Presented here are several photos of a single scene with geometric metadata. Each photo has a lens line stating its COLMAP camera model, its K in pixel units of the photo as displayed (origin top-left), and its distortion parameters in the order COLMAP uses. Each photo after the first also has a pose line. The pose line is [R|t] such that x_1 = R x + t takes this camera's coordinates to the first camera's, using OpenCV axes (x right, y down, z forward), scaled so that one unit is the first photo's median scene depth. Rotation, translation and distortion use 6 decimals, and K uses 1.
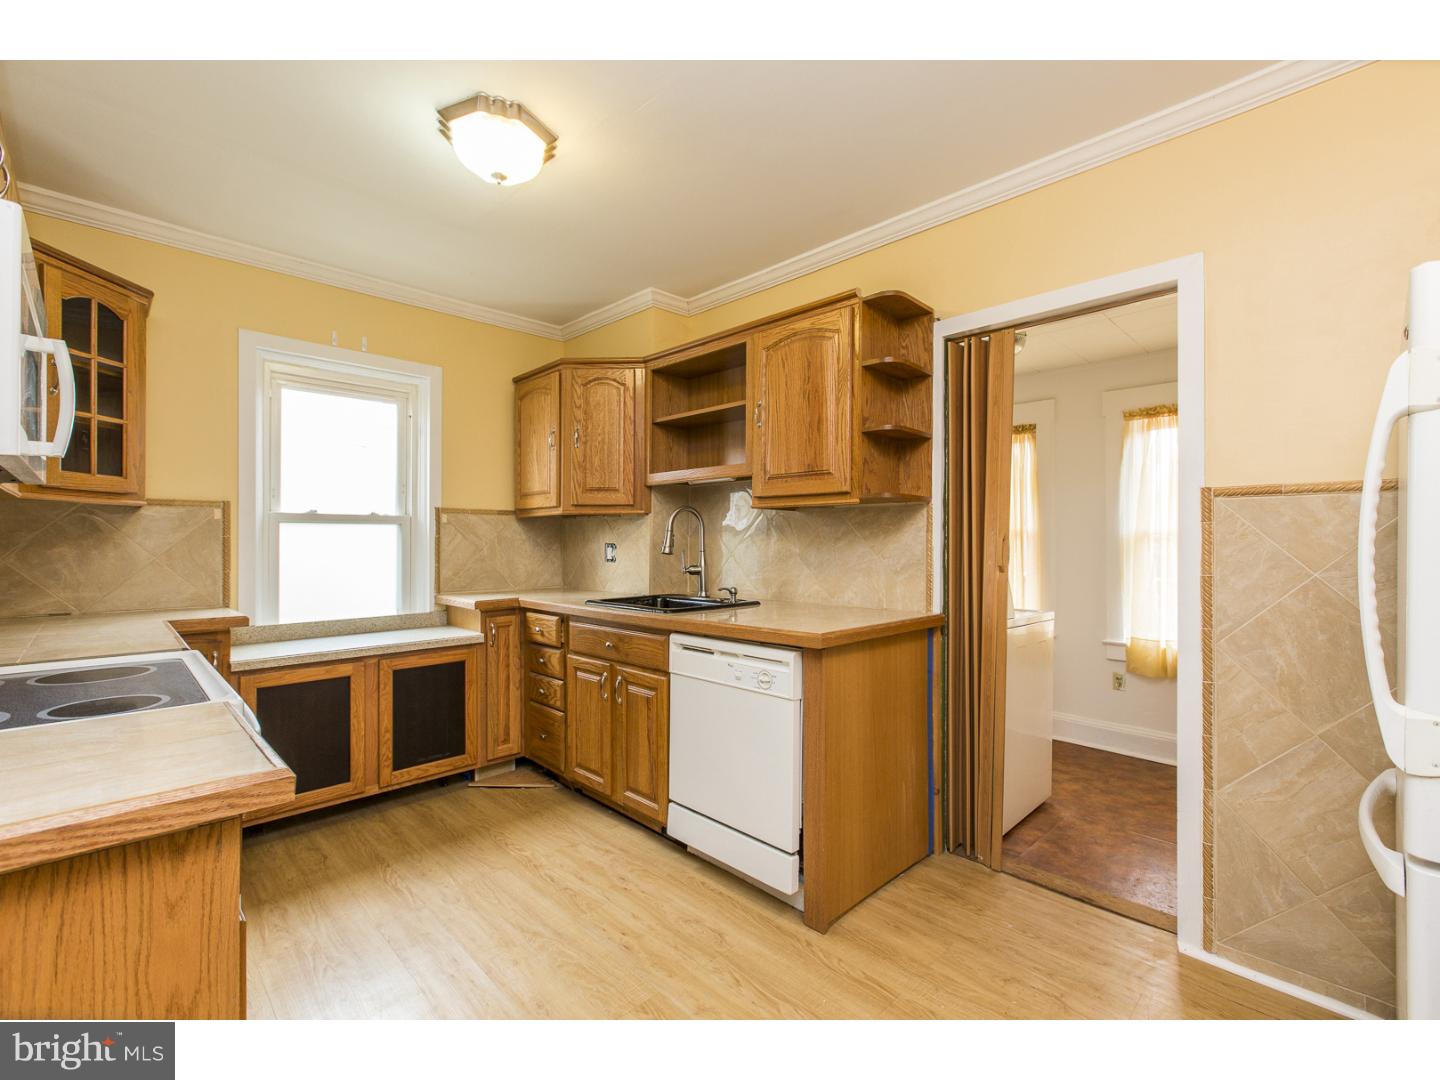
lens RADIAL K [[644.6, 0, 713.2], [0, 644.6, 538.1], [0, 0, 1]] dist [-0.000237, -0.000202]
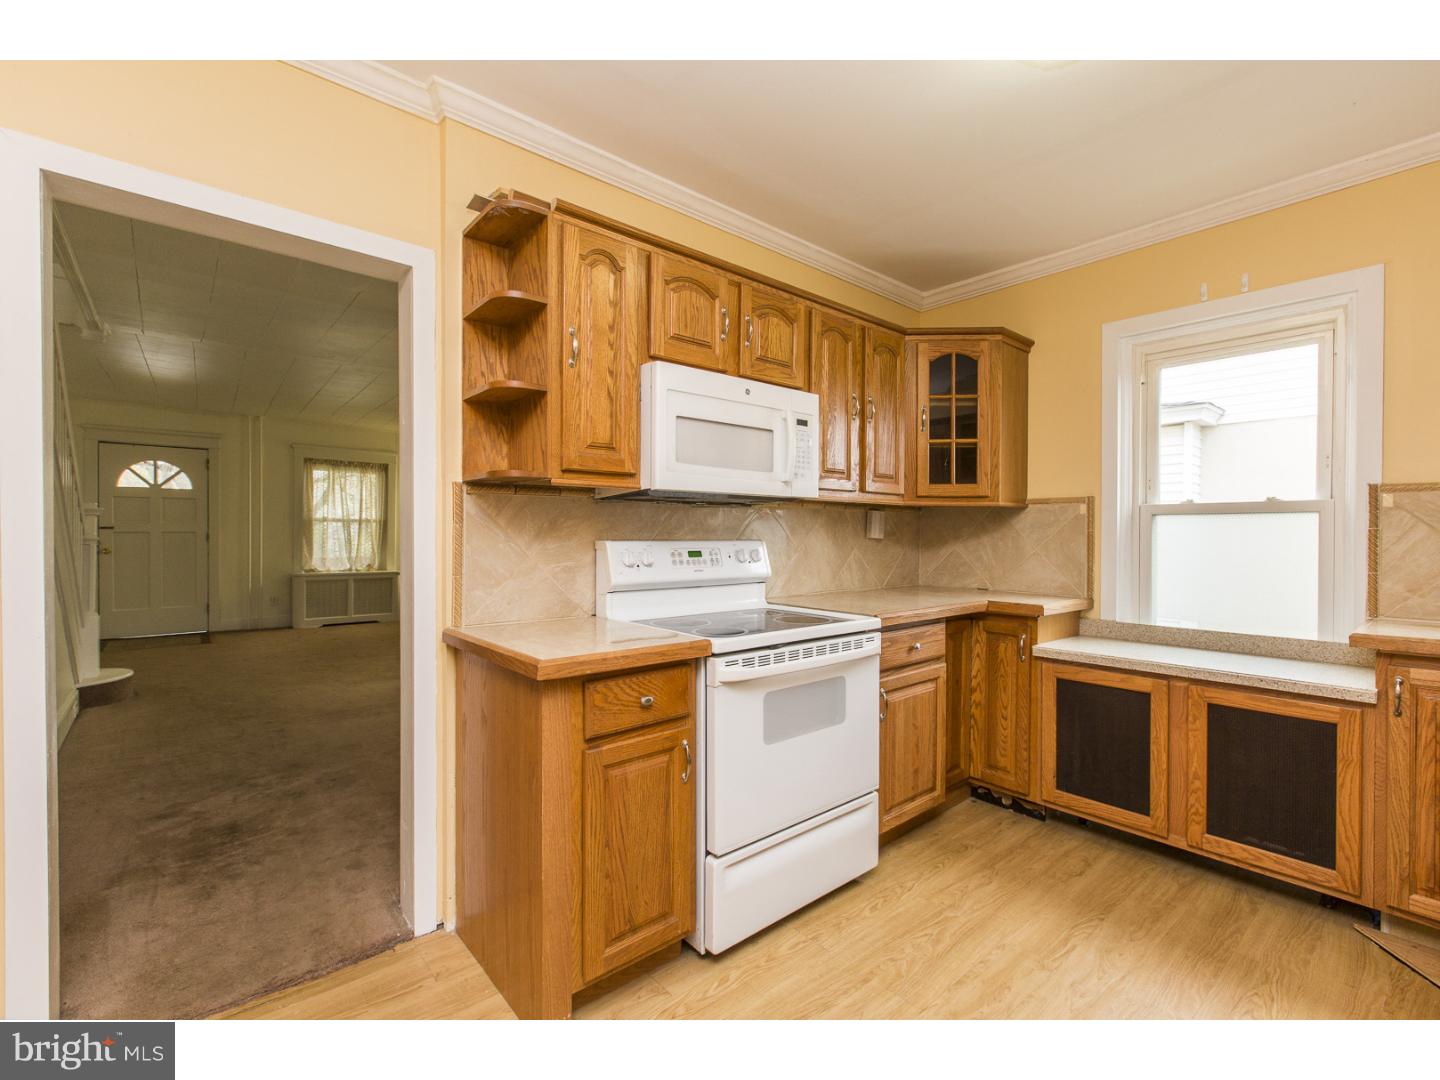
lens RADIAL K [[644.6, 0, 718.9], [0, 644.6, 535.4], [0, 0, 1]] dist [-0.000237, -0.000202]
pose [[-0.066706, 0.003513, -0.997766, 0.313762], [0.000162, 0.999994, 0.003510, 0.001754], [0.997773, 0.000072, -0.066706, 0.469469]]
